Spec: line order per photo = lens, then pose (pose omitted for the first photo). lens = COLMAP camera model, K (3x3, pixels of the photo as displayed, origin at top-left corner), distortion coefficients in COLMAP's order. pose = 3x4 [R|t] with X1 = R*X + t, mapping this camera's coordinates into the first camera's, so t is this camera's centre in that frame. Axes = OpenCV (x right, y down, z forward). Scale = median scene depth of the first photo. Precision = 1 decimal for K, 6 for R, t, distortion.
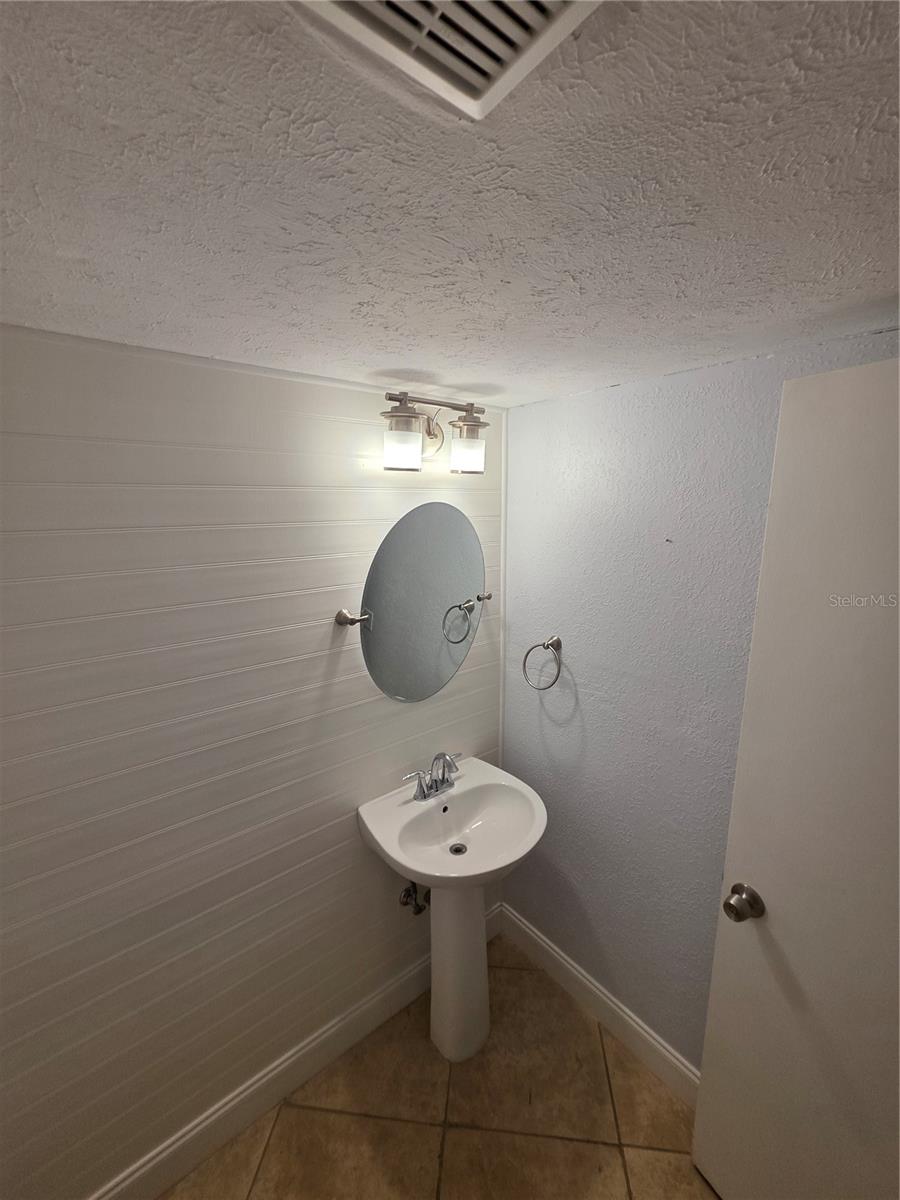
lens RADIAL K [[481.0, 0, 451.3], [0, 481.0, 600.8], [0, 0, 1]] dist [-0.001086, 0.000079]
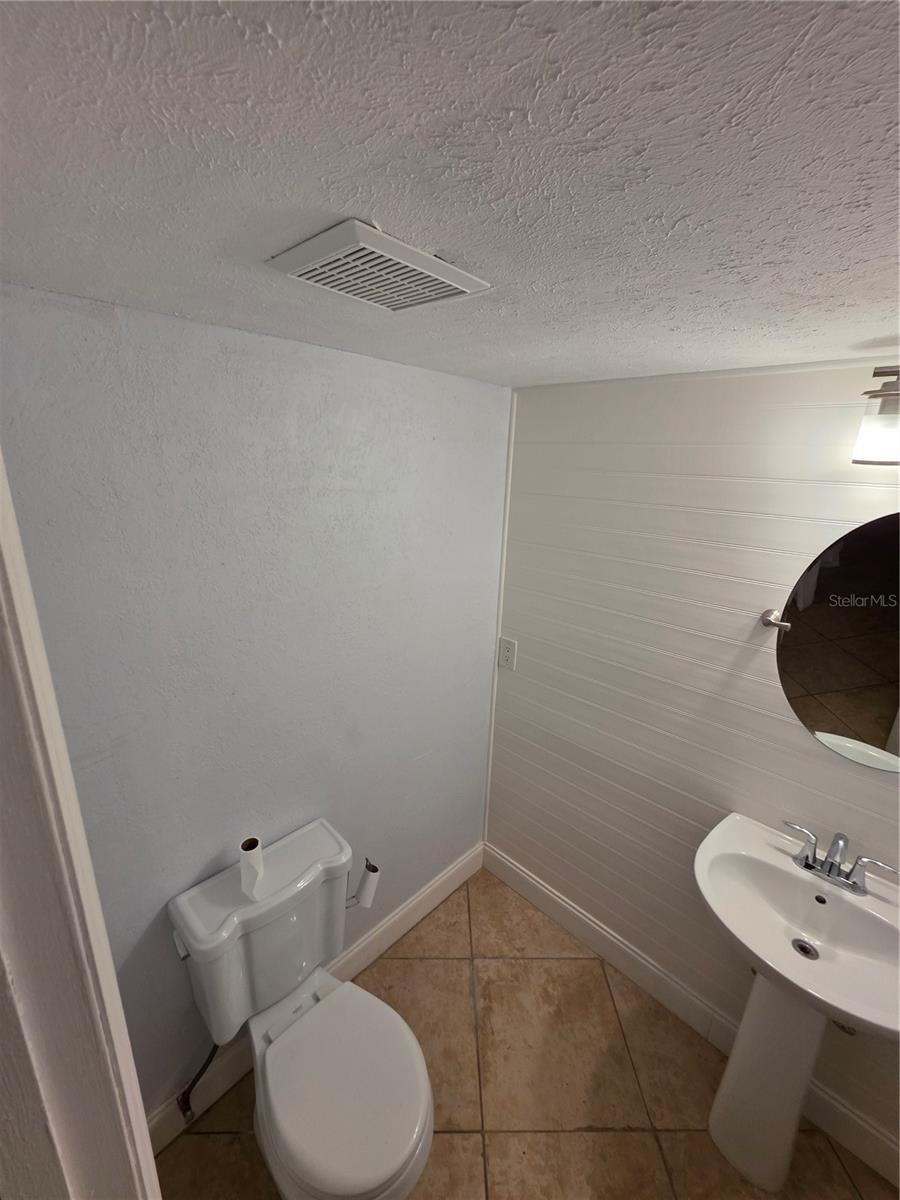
lens RADIAL K [[481.0, 0, 450.6], [0, 481.0, 599.1], [0, 0, 1]] dist [-0.001086, 0.000079]
pose [[0.112731, 0.280635, -0.953171, 0.587332], [-0.237188, 0.939155, 0.248457, -0.084399], [0.964901, 0.198072, 0.172435, 0.213259]]
